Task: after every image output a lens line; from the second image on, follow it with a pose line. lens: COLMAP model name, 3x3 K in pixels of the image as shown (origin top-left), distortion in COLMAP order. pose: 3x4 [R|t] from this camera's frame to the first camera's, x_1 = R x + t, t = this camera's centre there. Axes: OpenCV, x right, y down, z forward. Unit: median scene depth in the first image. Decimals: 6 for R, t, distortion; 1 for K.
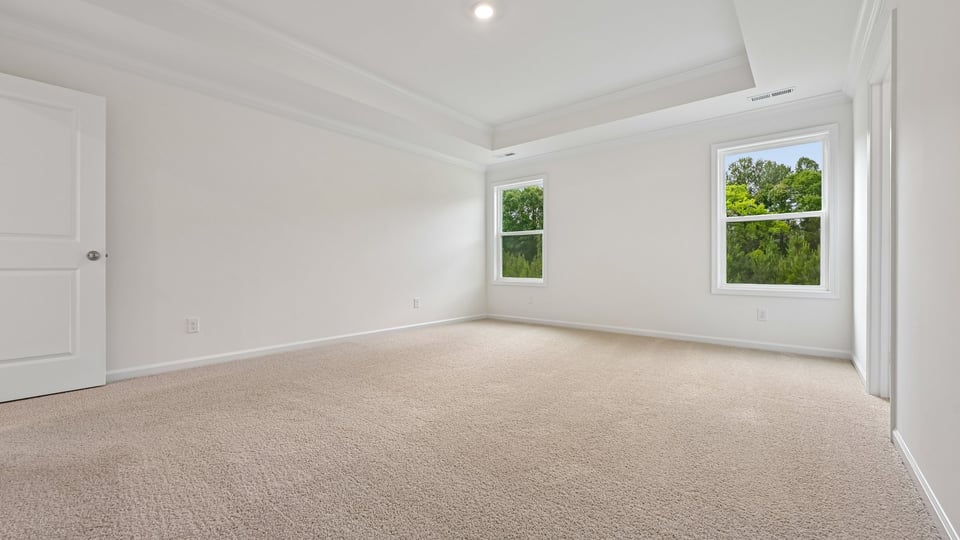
lens RADIAL K [[390.9, 0, 476.5], [0, 390.9, 265.8], [0, 0, 1]] dist [0.003465, -0.001124]
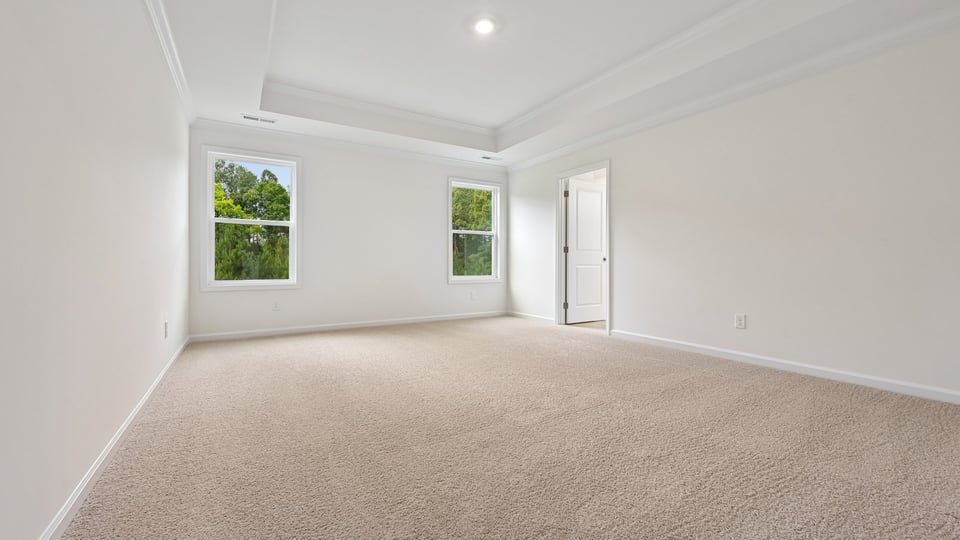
lens RADIAL K [[390.9, 0, 476.2], [0, 390.9, 266.1], [0, 0, 1]] dist [0.003465, -0.001124]
pose [[0.289172, -0.009053, 0.957234, -0.150706], [0.001764, 0.999959, 0.008924, -0.000989], [-0.957275, -0.000892, 0.289176, 0.107218]]
